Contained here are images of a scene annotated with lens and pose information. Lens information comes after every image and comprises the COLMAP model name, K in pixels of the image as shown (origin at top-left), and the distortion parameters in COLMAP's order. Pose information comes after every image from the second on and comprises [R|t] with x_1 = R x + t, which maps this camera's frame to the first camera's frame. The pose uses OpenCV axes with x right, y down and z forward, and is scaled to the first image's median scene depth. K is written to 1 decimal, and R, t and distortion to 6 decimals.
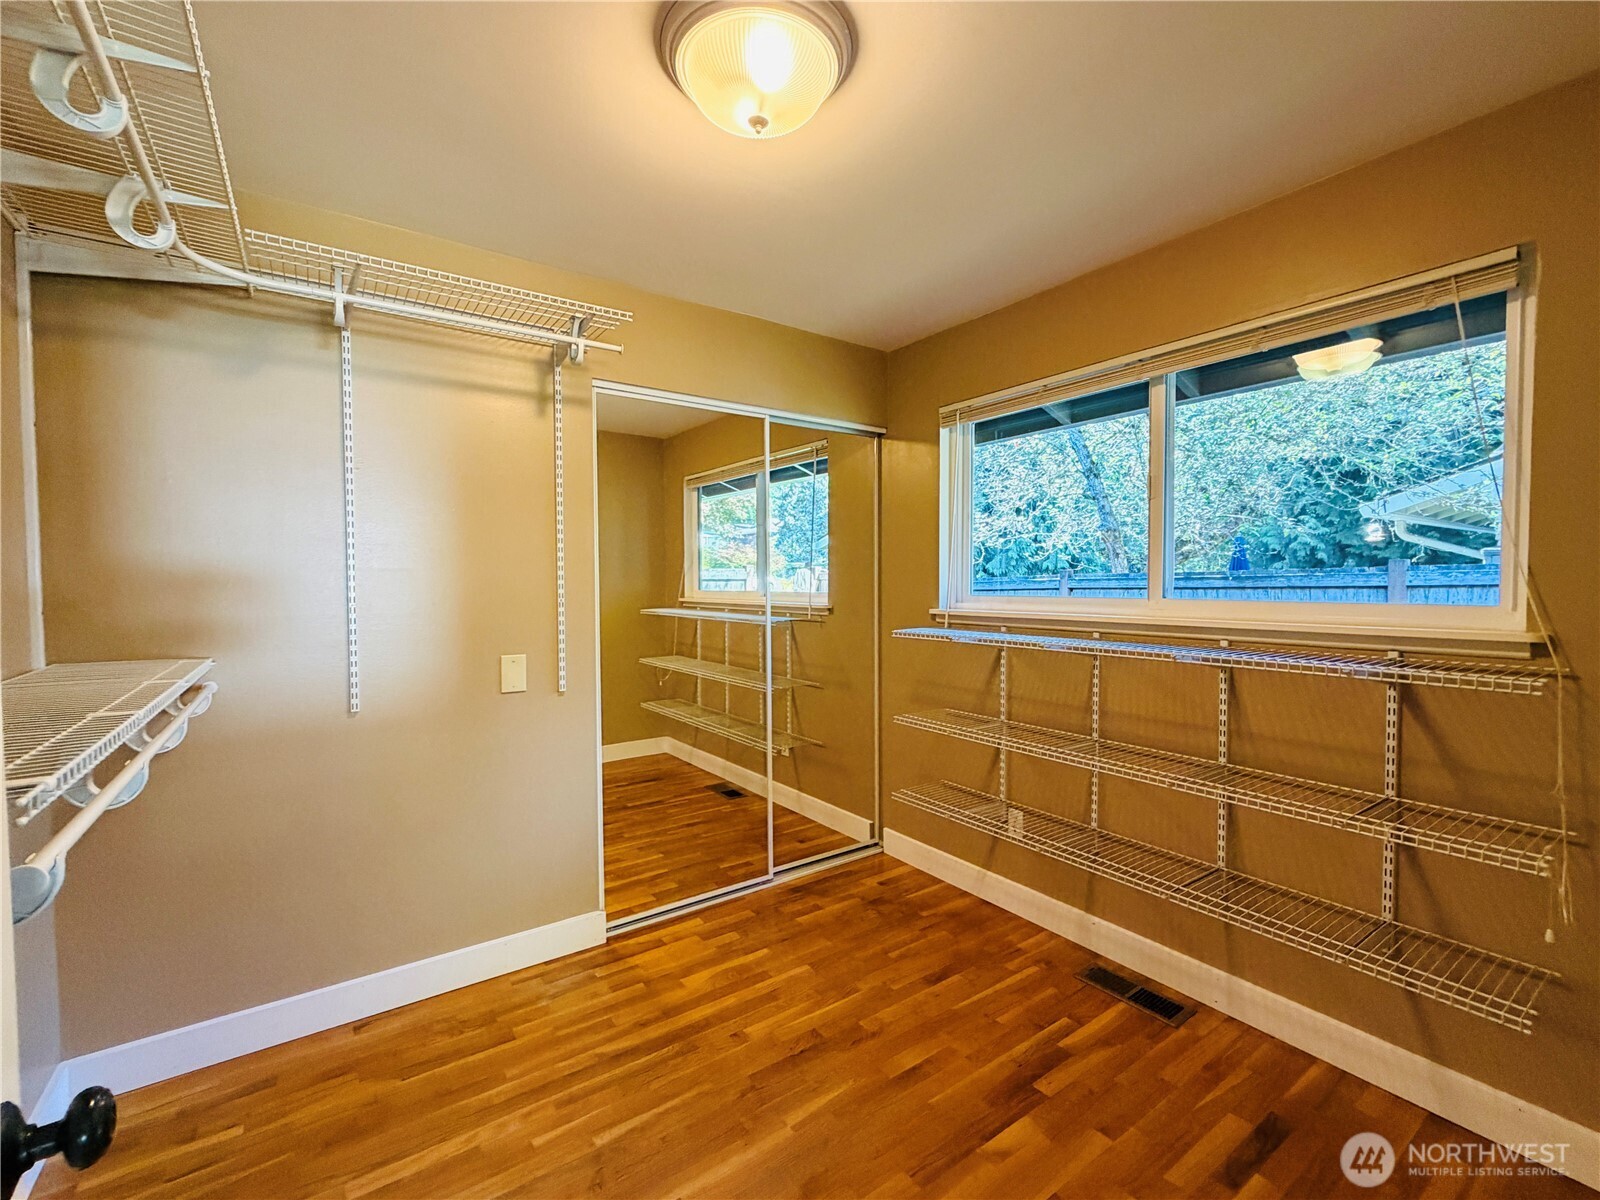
lens RADIAL K [[692.4, 0, 798.9], [0, 692.4, 599.2], [0, 0, 1]] dist [0.001168, 0.000198]
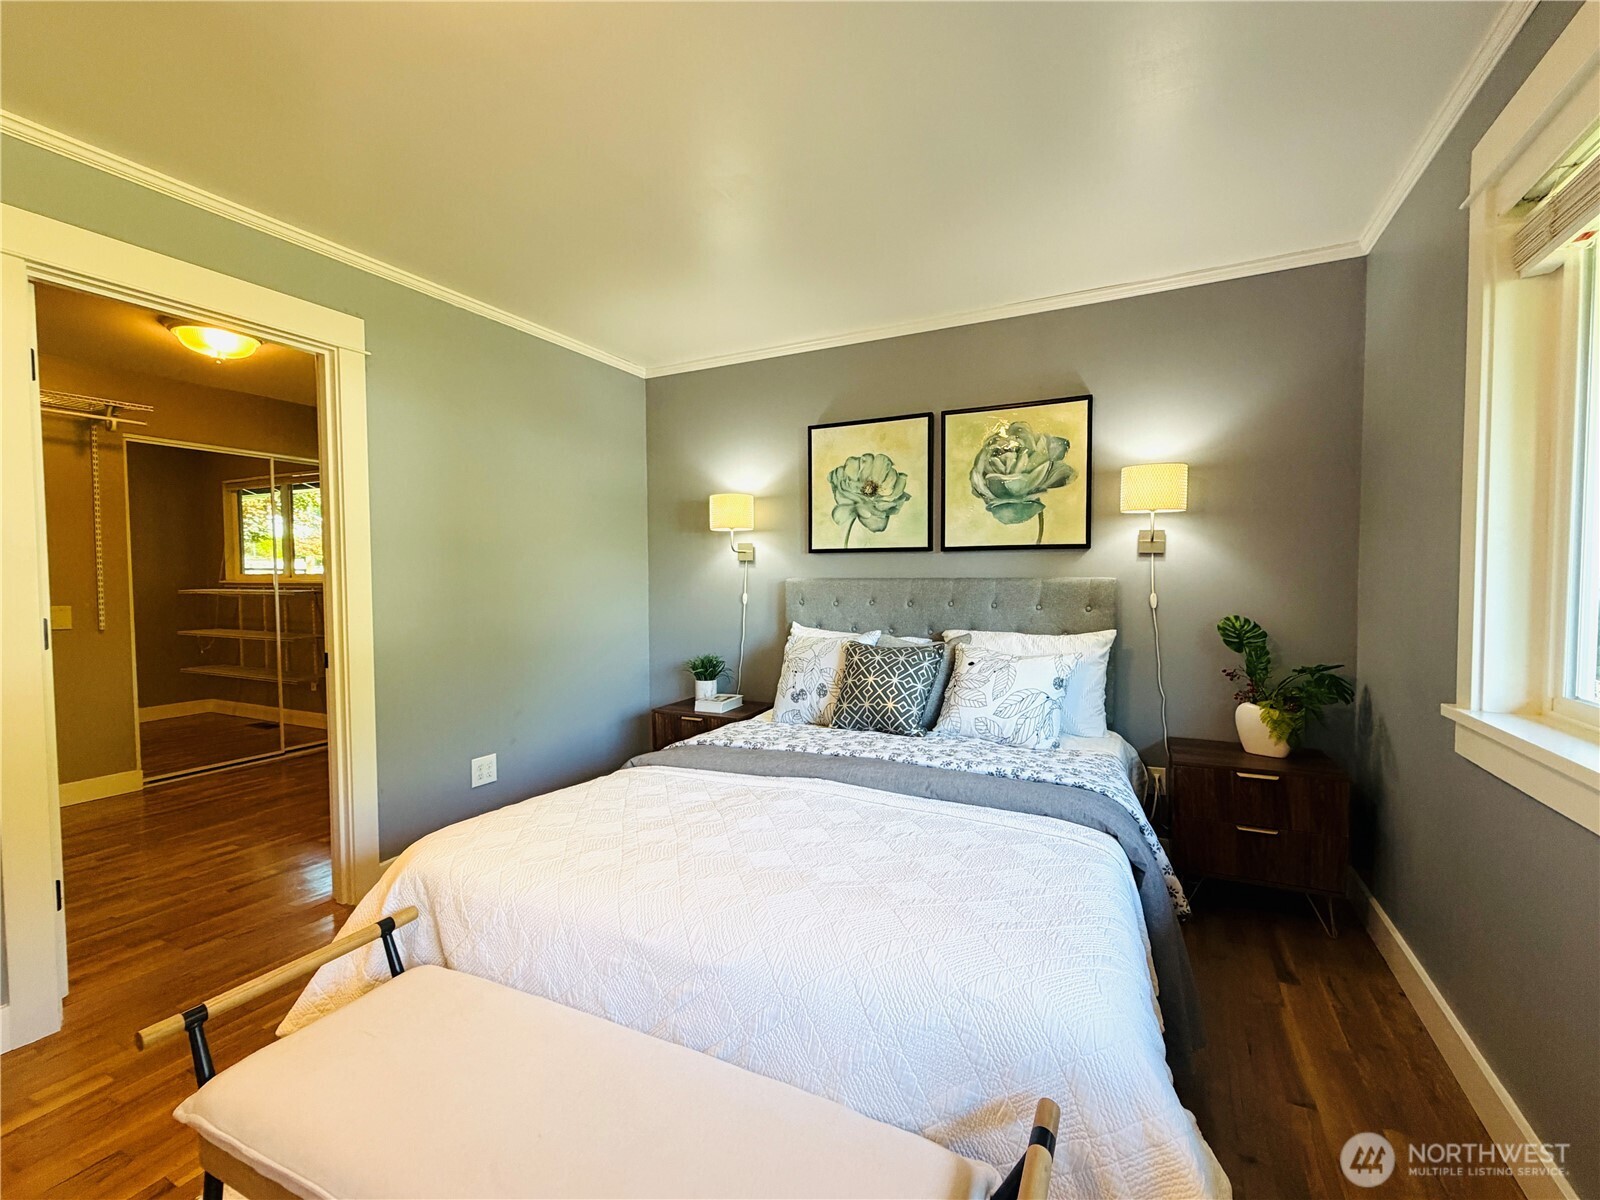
lens RADIAL K [[692.4, 0, 799.0], [0, 692.4, 607.2], [0, 0, 1]] dist [0.001168, 0.000198]
pose [[0.884180, -0.015814, 0.466878, 0.268083], [0.007641, 0.999783, 0.019394, 0.051000], [-0.467083, -0.013580, 0.884109, -0.937424]]
